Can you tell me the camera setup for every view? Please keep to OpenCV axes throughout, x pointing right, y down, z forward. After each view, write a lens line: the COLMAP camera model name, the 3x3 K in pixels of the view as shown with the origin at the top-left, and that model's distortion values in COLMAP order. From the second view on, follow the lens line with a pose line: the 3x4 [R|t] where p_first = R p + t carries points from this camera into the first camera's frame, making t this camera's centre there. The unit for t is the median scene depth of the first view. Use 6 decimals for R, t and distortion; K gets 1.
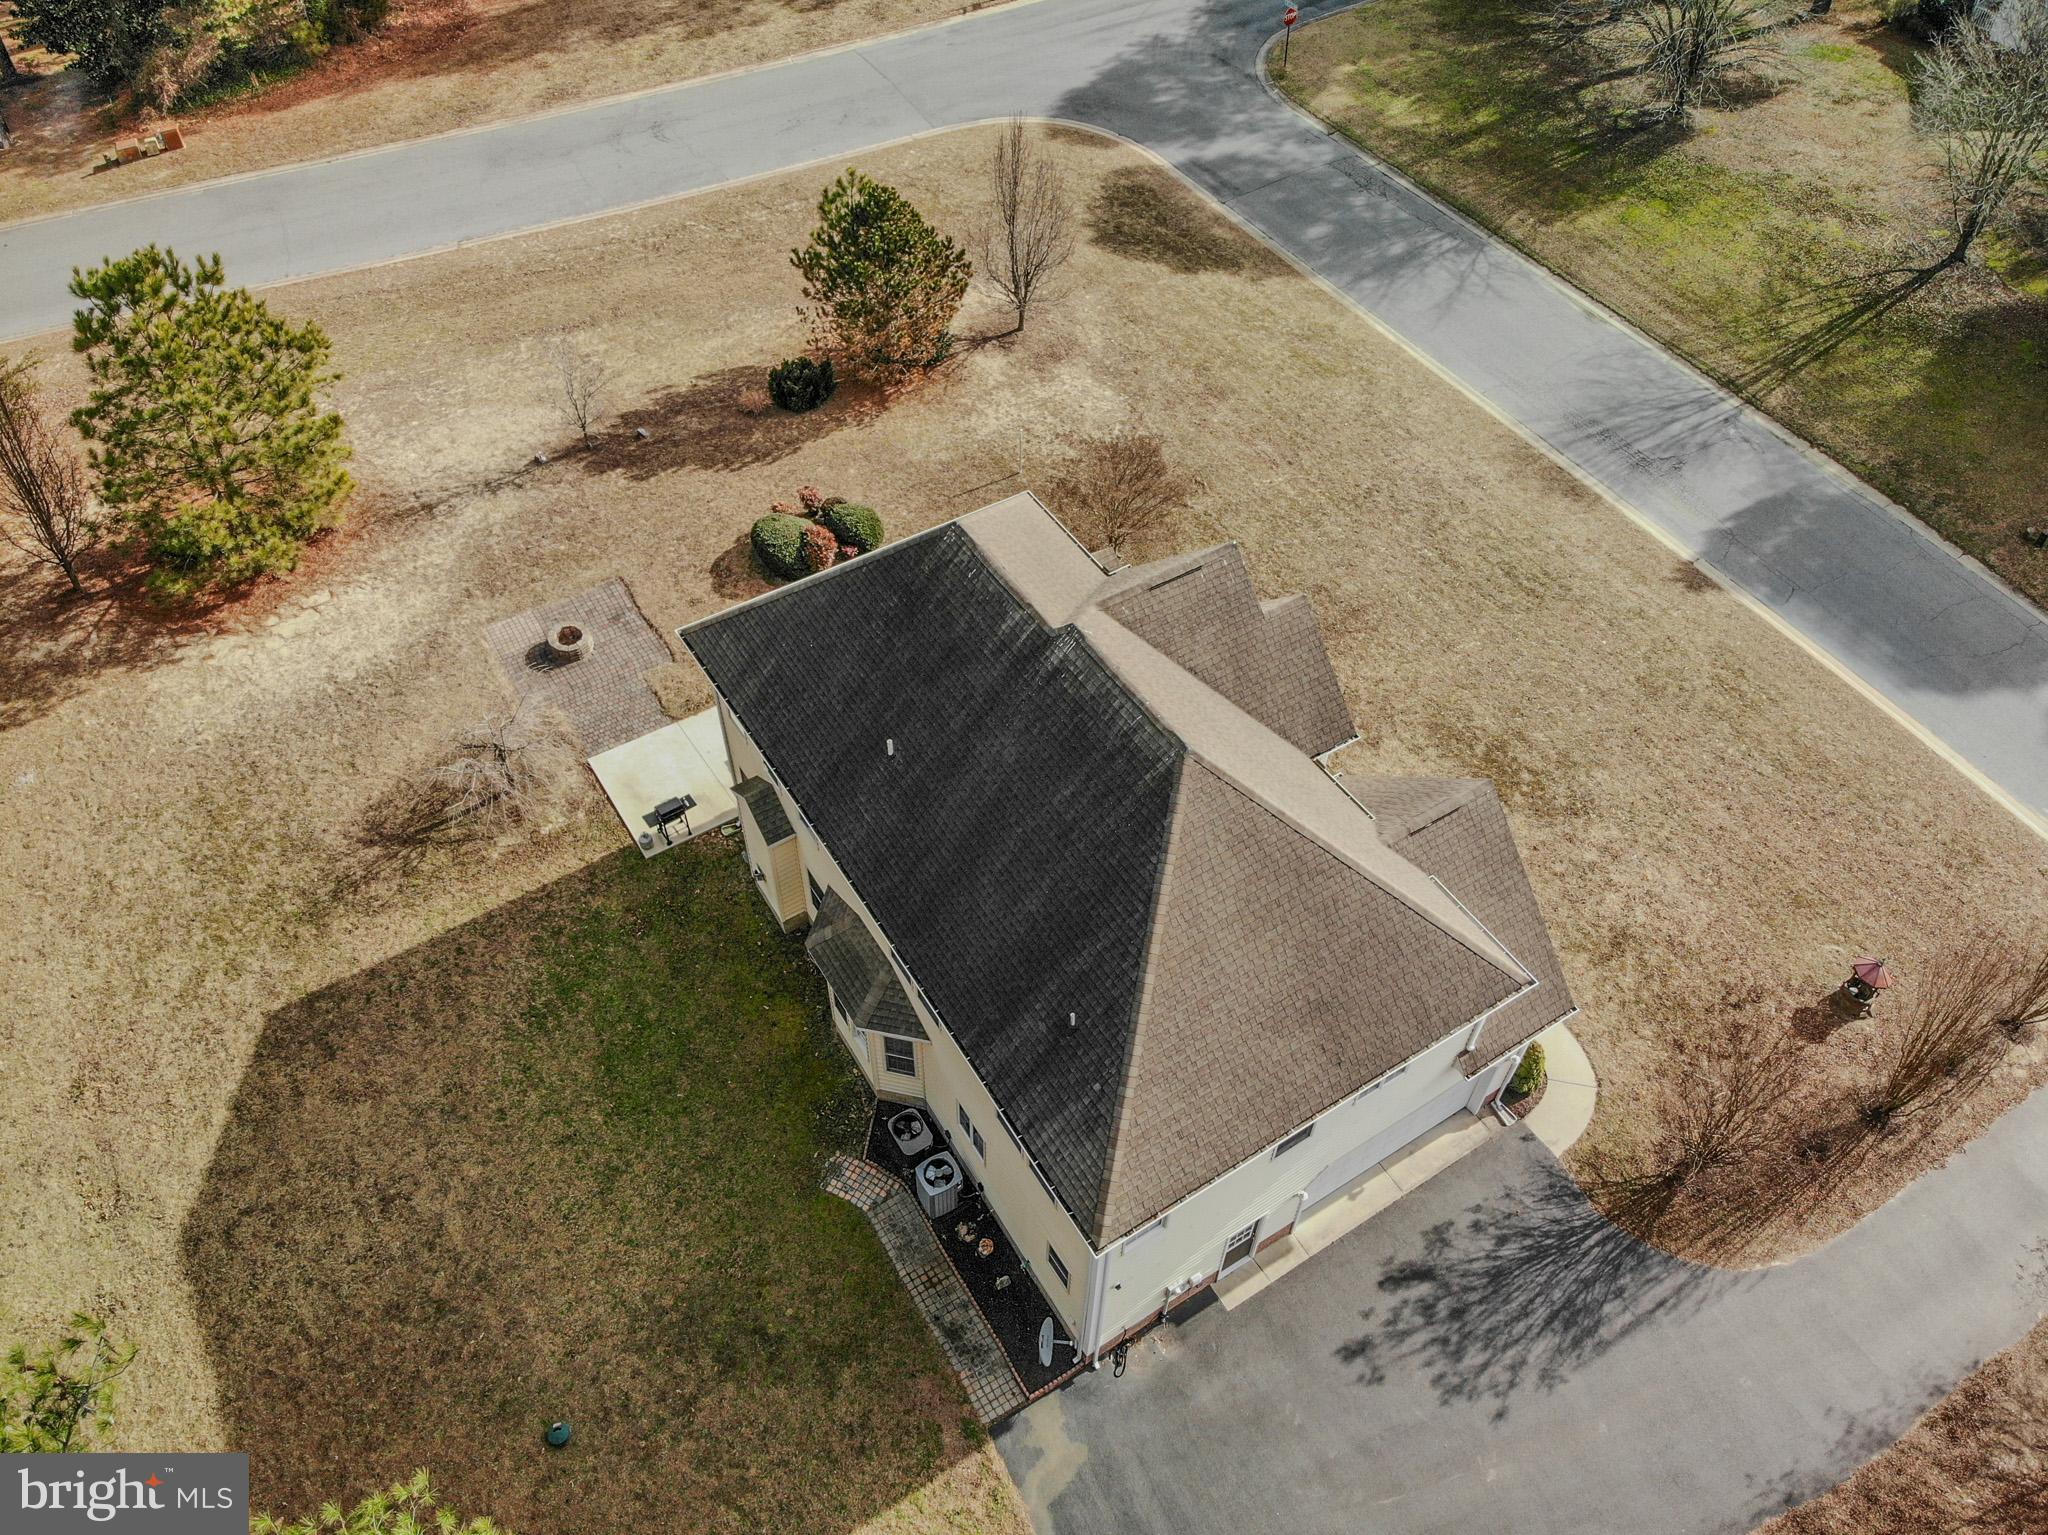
lens RADIAL K [[1543.0, 0, 1018.1], [0, 1543.0, 699.0], [0, 0, 1]] dist [0.111722, -0.245419]
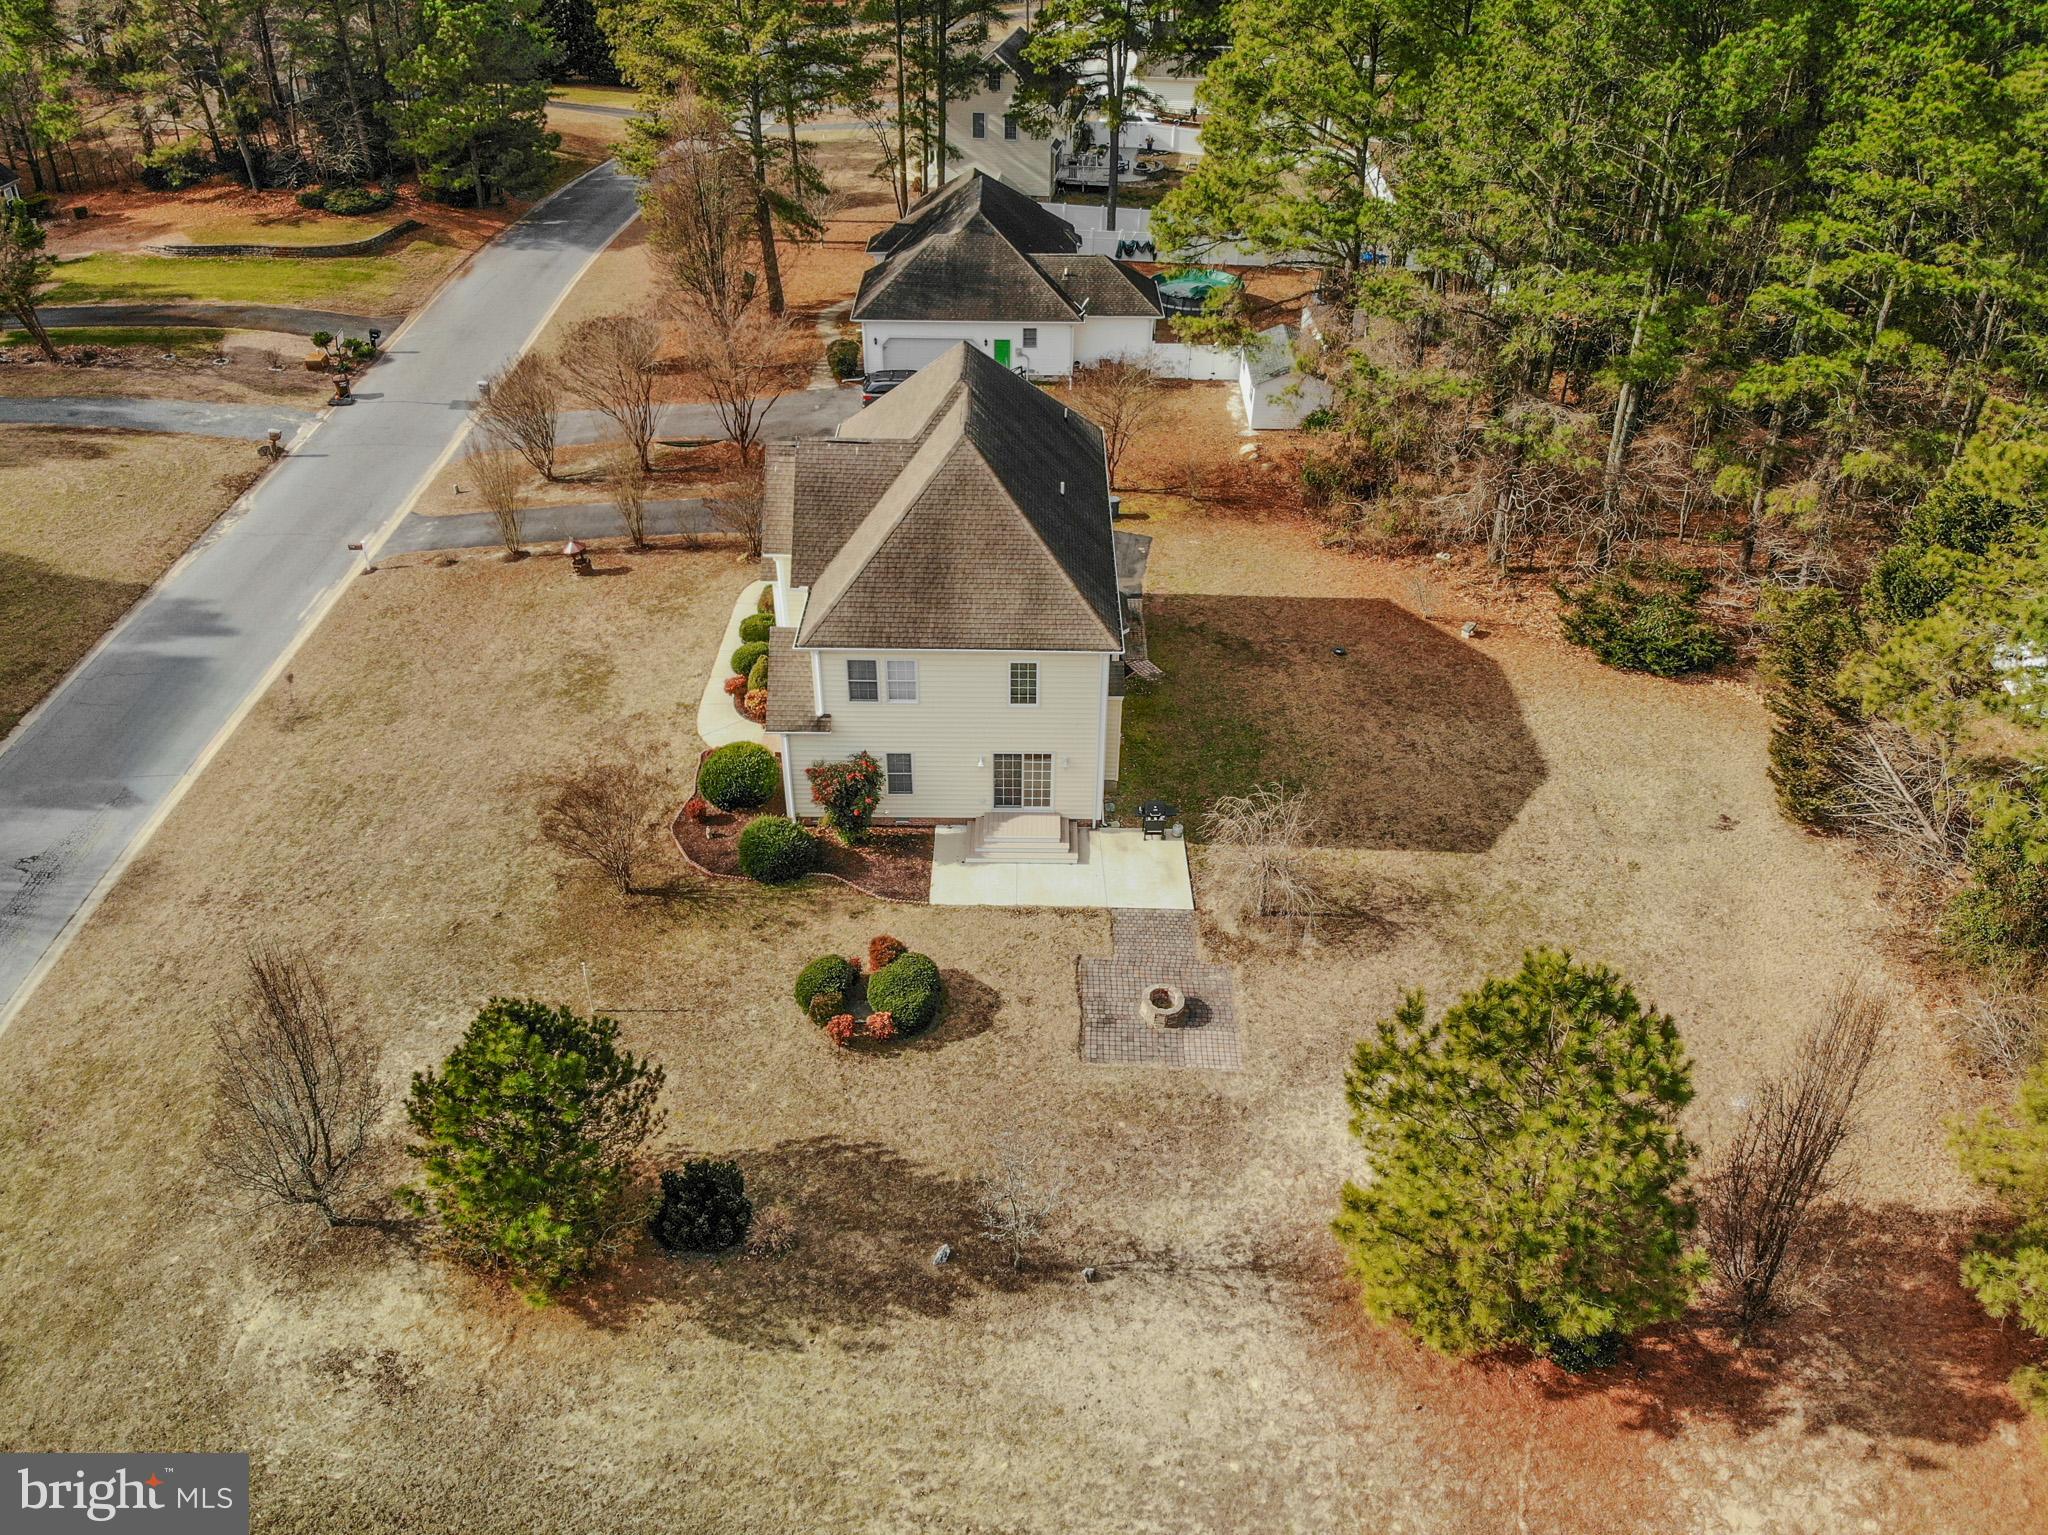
lens RADIAL K [[1543.0, 0, 1018.1], [0, 1543.0, 699.0], [0, 0, 1]] dist [0.111722, -0.245419]
pose [[-0.841159, -0.297321, 0.451720, -0.533145], [0.392308, 0.239438, 0.888124, -0.865935], [-0.372216, 0.924267, -0.084764, 0.864217]]
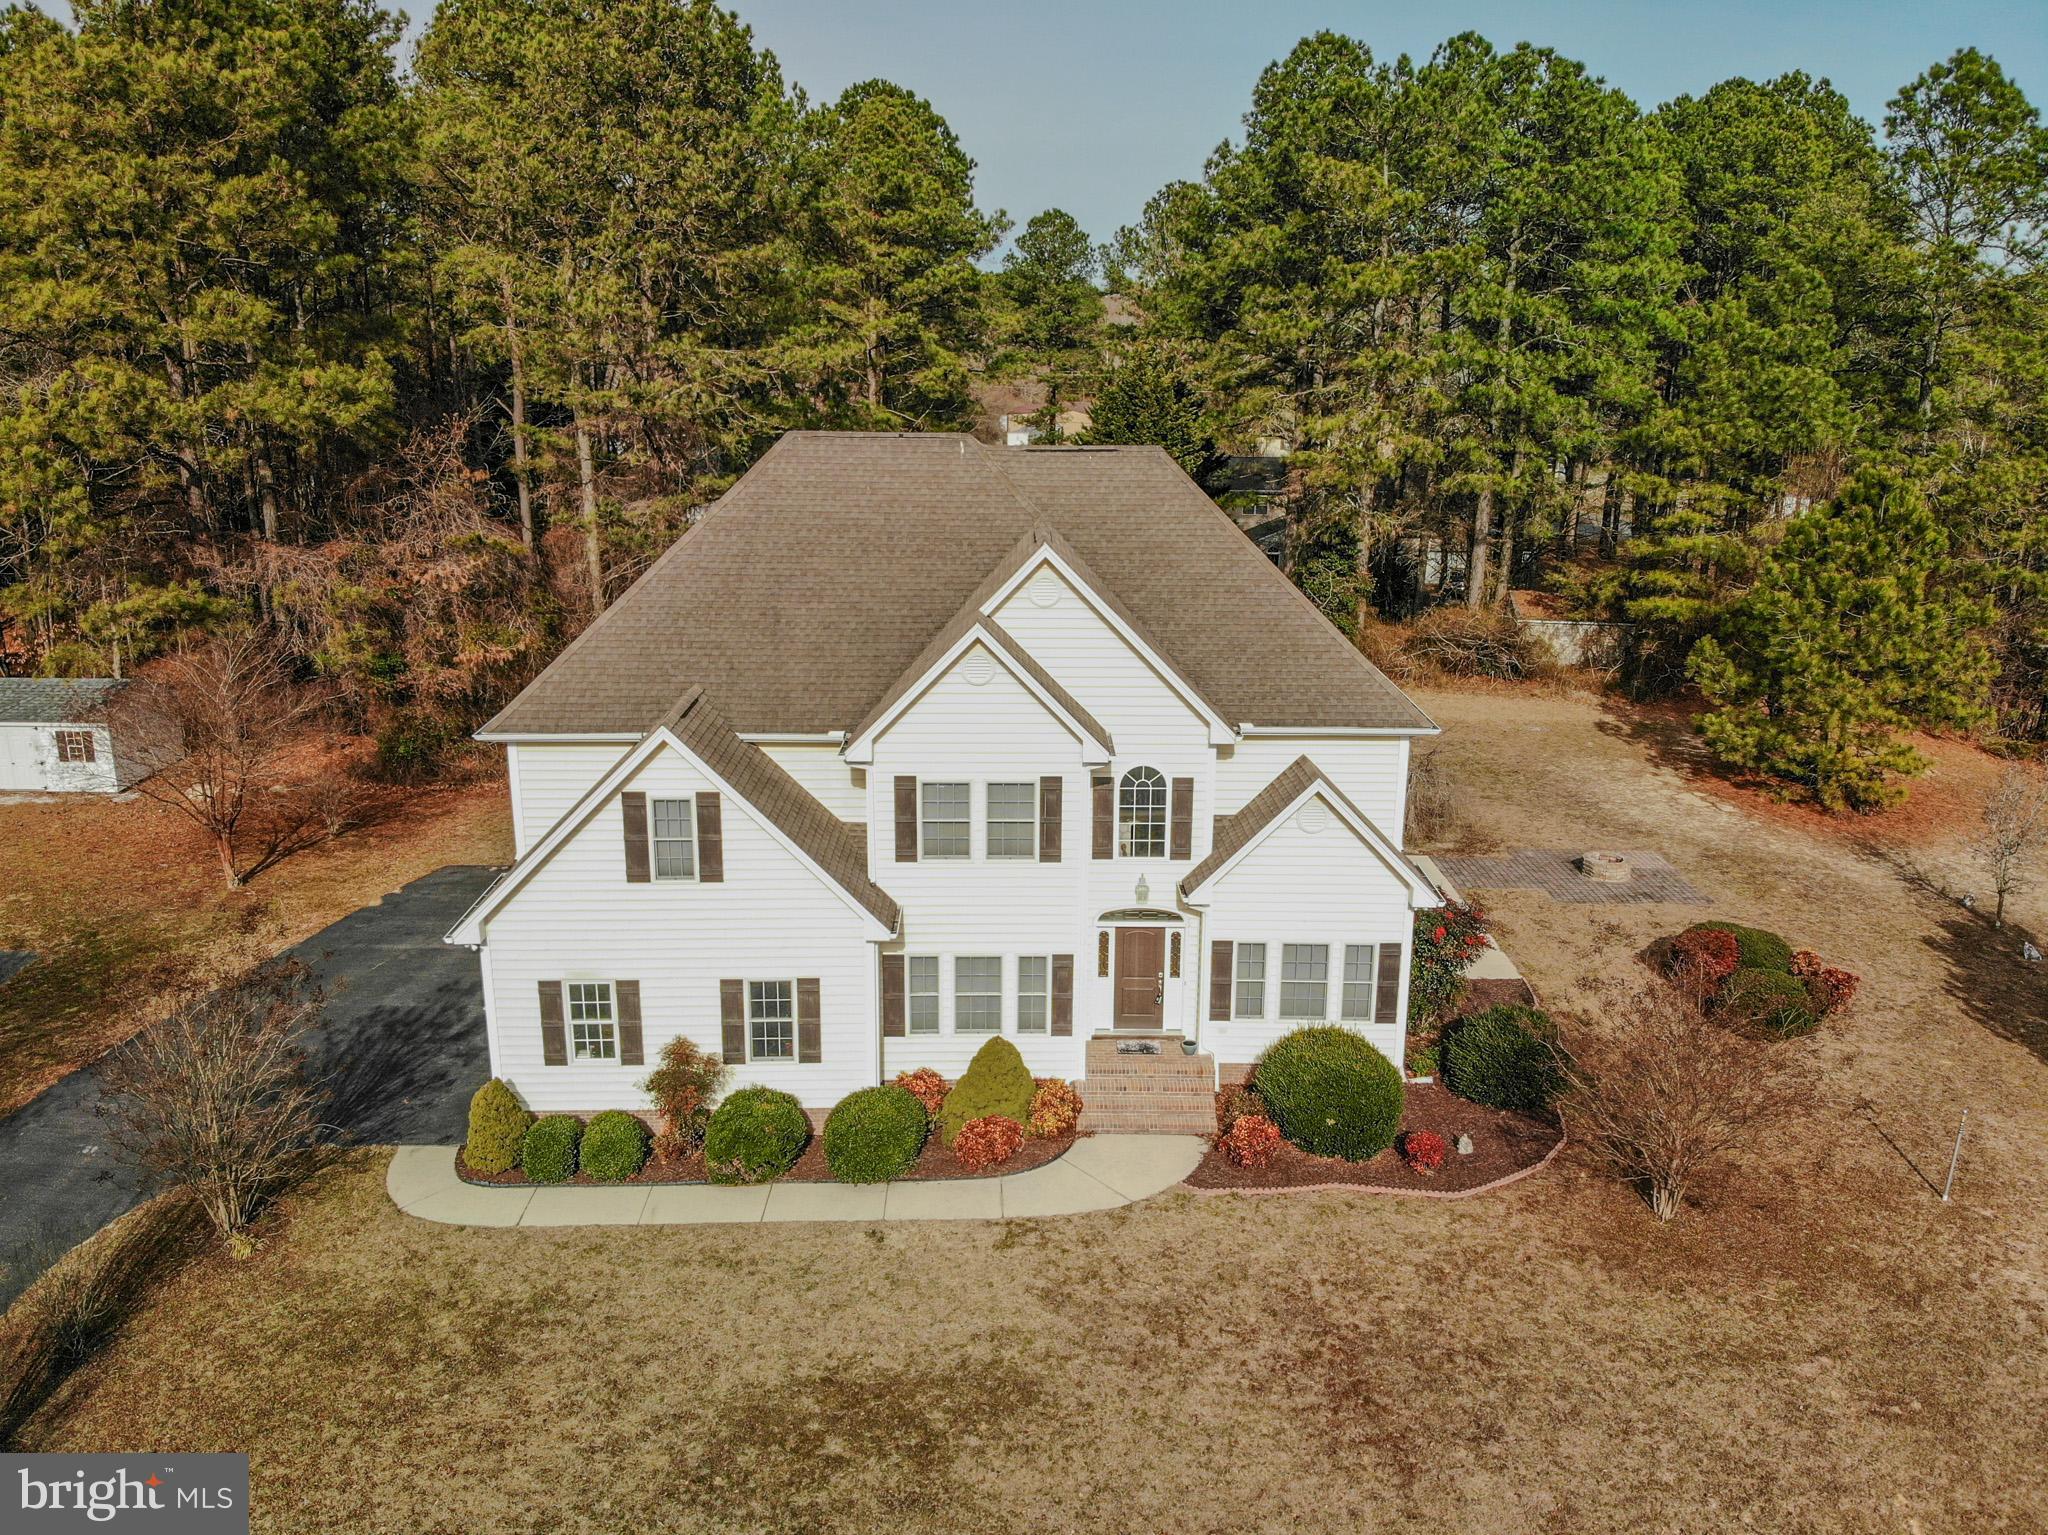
lens RADIAL K [[1543.0, 0, 1018.1], [0, 1543.0, 699.0], [0, 0, 1]] dist [0.111722, -0.245419]
pose [[-0.520795, 0.197243, -0.830582, 0.570168], [-0.642299, 0.550363, 0.533435, -0.325982], [0.562338, 0.811293, -0.159937, 0.803798]]
